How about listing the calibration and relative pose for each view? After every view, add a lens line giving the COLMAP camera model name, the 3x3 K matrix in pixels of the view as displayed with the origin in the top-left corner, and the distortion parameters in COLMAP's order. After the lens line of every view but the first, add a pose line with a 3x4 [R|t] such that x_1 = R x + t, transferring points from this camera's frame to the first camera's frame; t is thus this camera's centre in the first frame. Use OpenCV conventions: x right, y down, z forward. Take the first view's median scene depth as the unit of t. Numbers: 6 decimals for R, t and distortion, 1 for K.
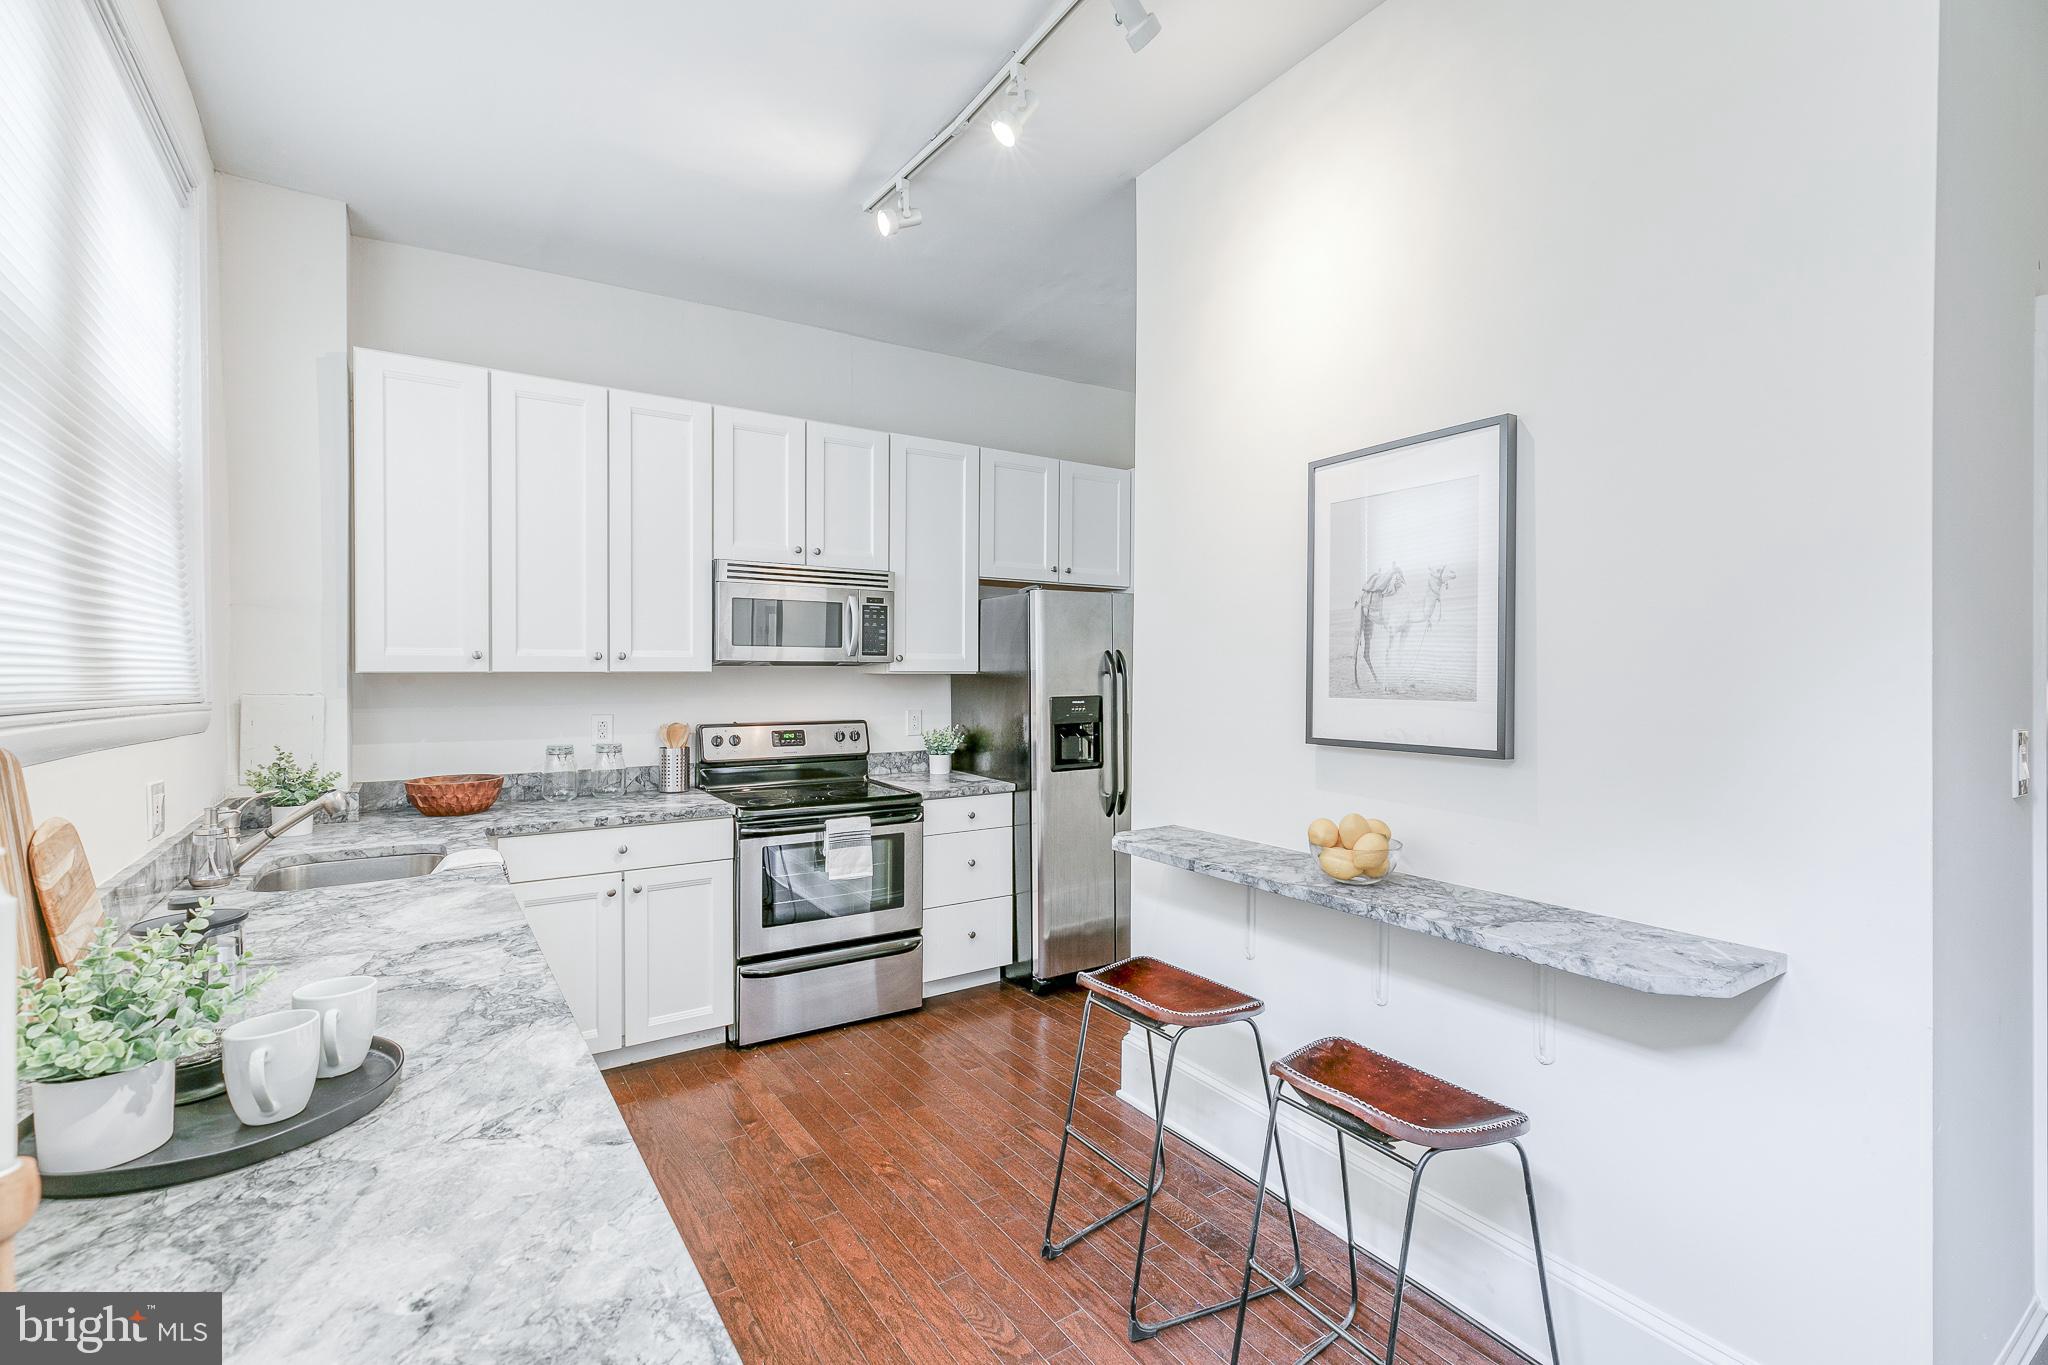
lens RADIAL K [[919.1, 0, 1067.1], [0, 919.1, 670.5], [0, 0, 1]] dist [0.003899, 0.000116]
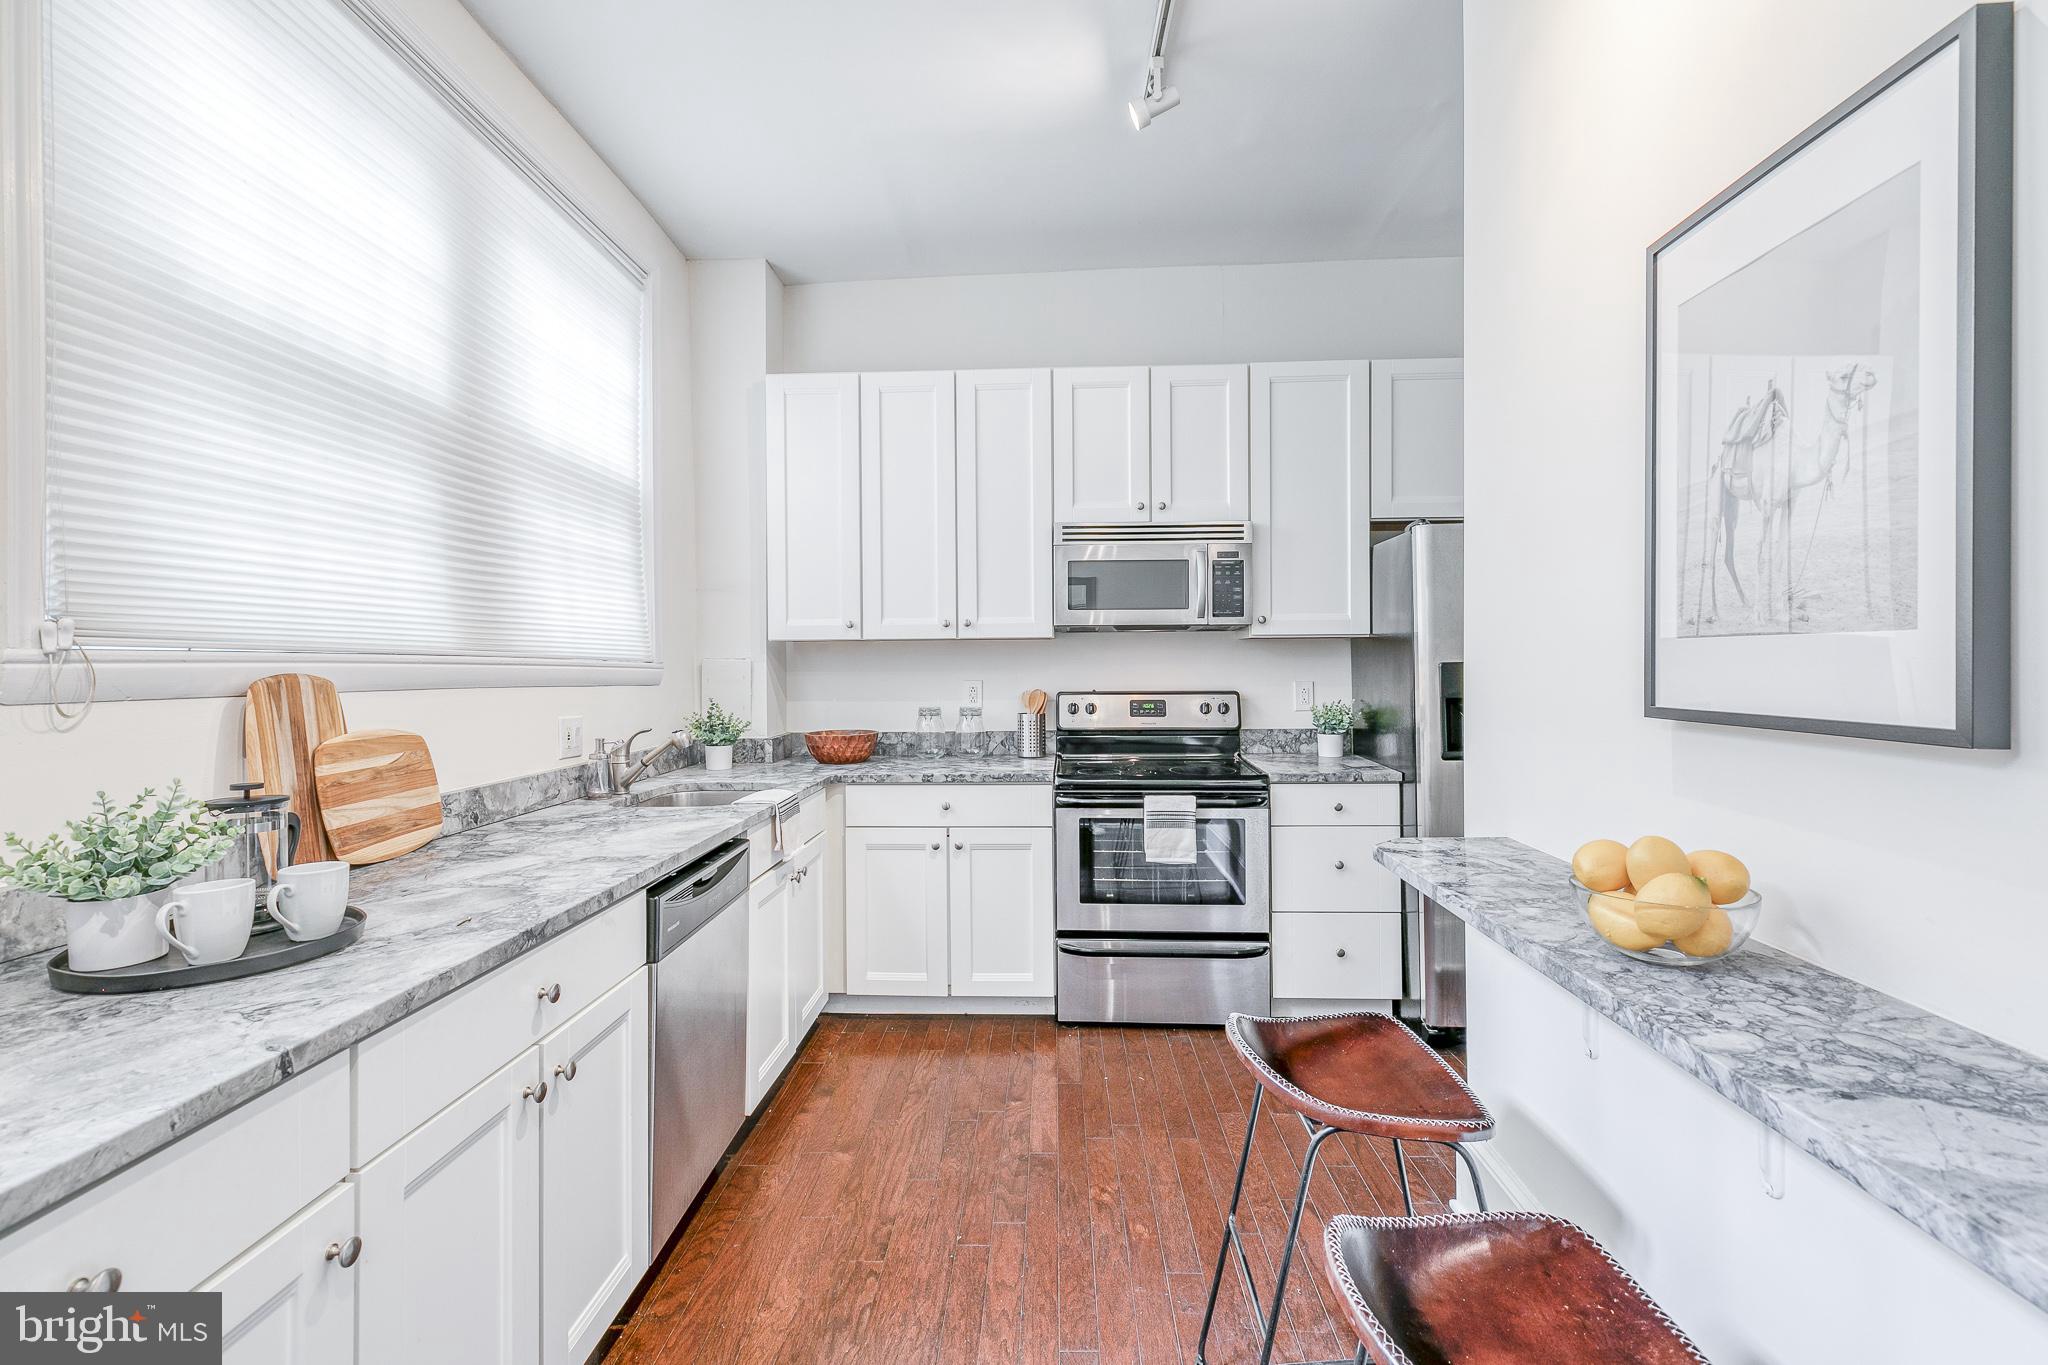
lens RADIAL K [[942.8, 0, 1032.2], [0, 942.8, 654.4], [0, 0, 1]] dist [0.001690, 0.000416]
pose [[0.794496, -0.012201, -0.607147, 0.220355], [0.010933, 0.999923, -0.005787, 0.026458], [0.607171, -0.002040, 0.794568, 0.187795]]
